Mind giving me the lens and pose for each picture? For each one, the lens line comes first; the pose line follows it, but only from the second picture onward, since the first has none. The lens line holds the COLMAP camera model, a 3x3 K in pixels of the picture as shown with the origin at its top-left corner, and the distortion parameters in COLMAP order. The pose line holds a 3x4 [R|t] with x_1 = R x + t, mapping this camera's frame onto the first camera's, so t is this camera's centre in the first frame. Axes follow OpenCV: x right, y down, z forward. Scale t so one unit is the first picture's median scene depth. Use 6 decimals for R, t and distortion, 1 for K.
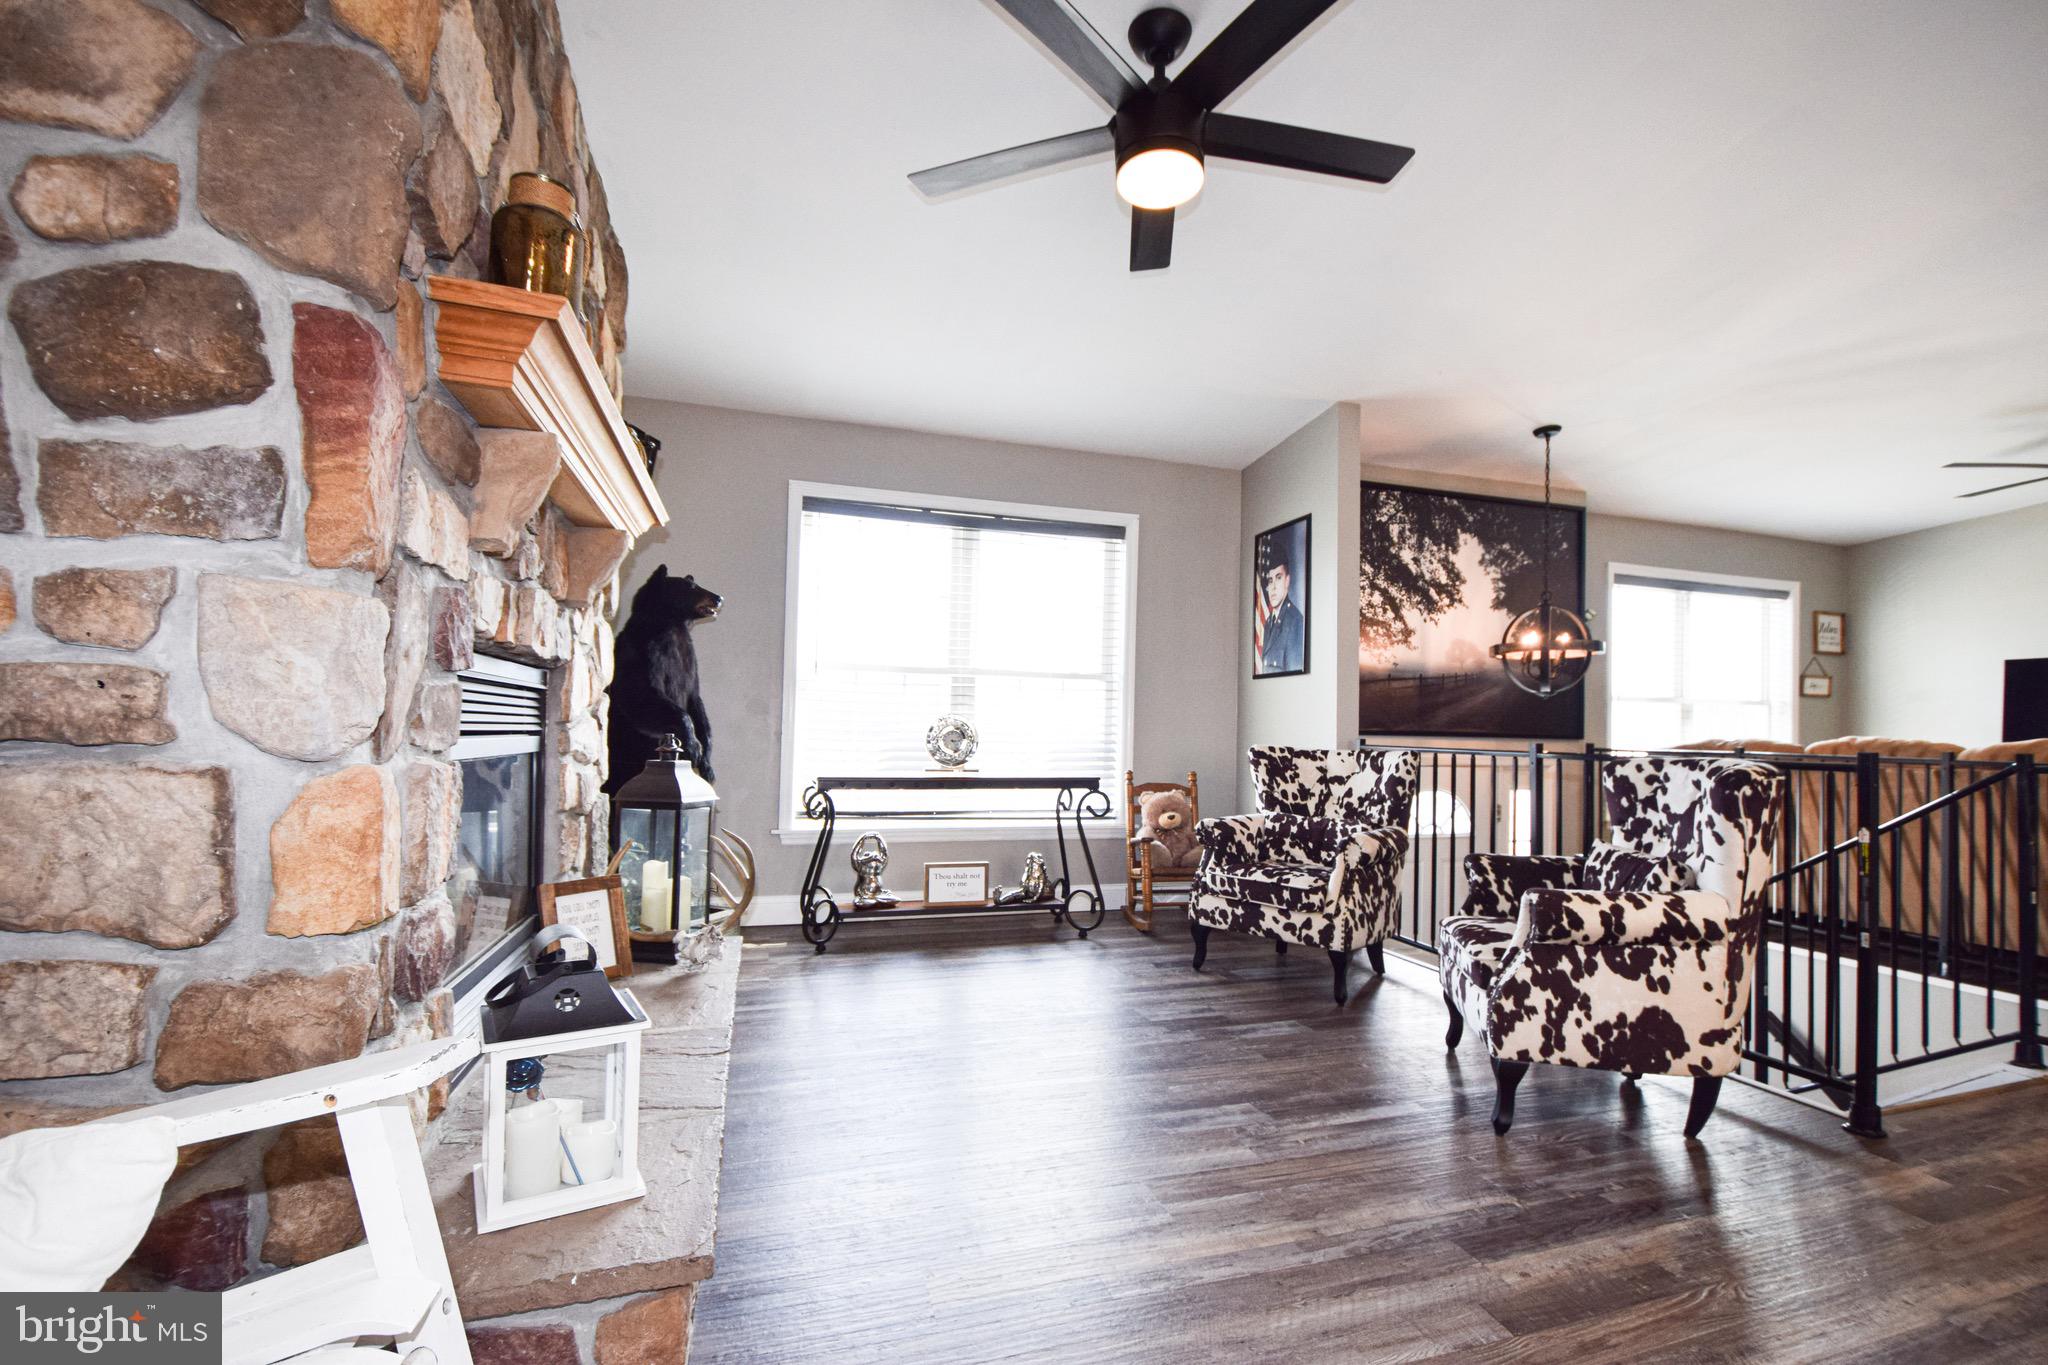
lens RADIAL K [[912.4, 0, 1044.3], [0, 912.4, 679.8], [0, 0, 1]] dist [-0.004762, -0.010330]
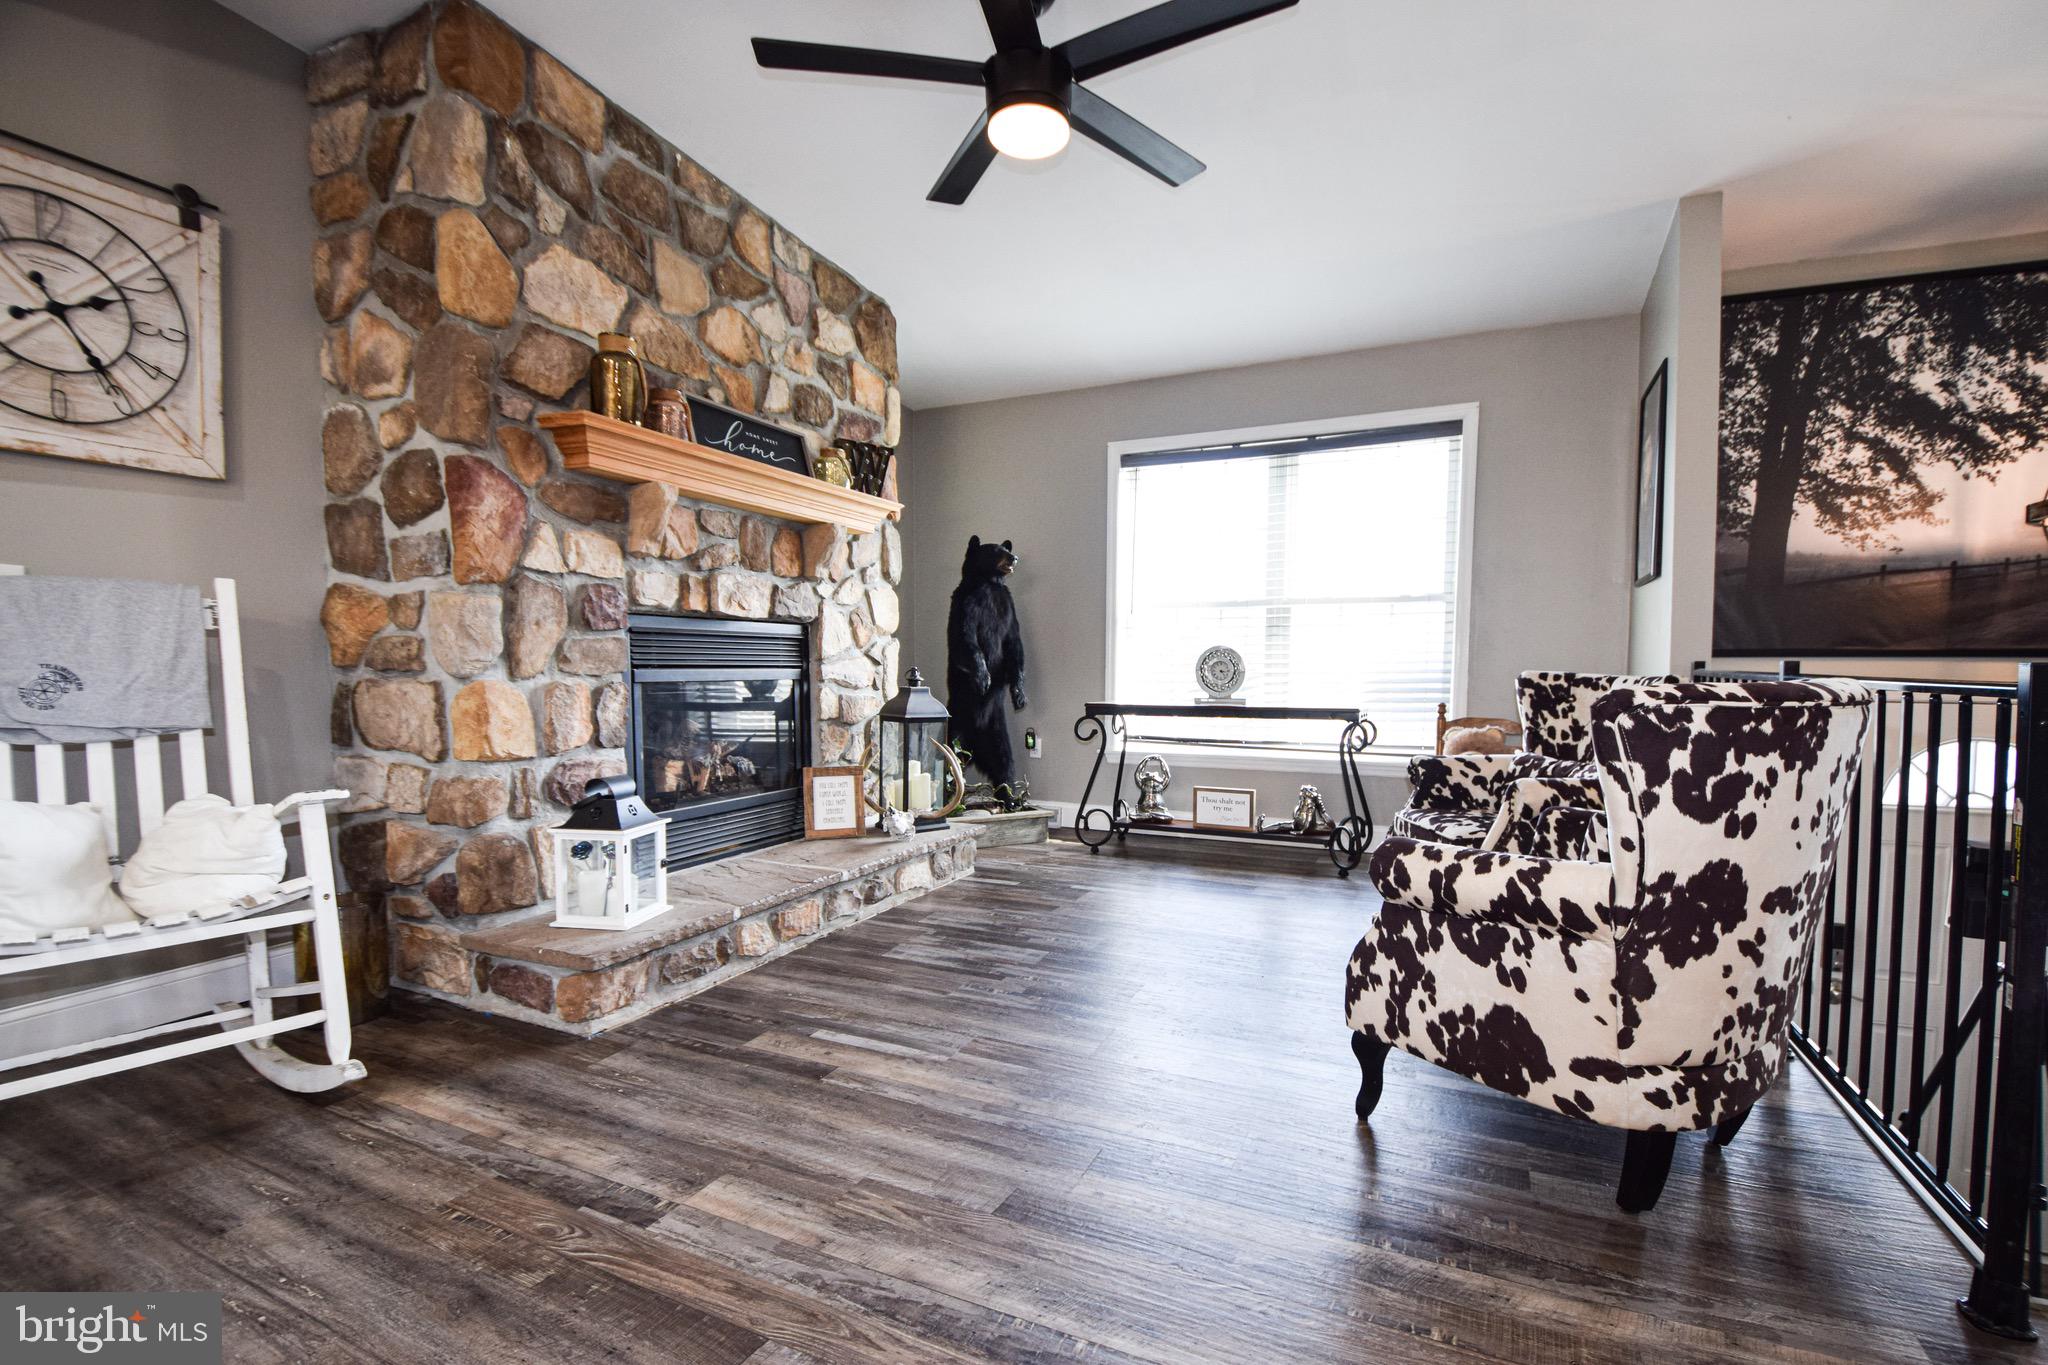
lens RADIAL K [[912.4, 0, 1035.9], [0, 912.4, 681.4], [0, 0, 1]] dist [-0.004762, -0.010330]
pose [[0.732612, -0.005632, -0.680624, 0.495919], [0.051414, 0.997567, 0.047087, 0.020843], [0.678702, -0.069490, 0.731119, 0.113286]]
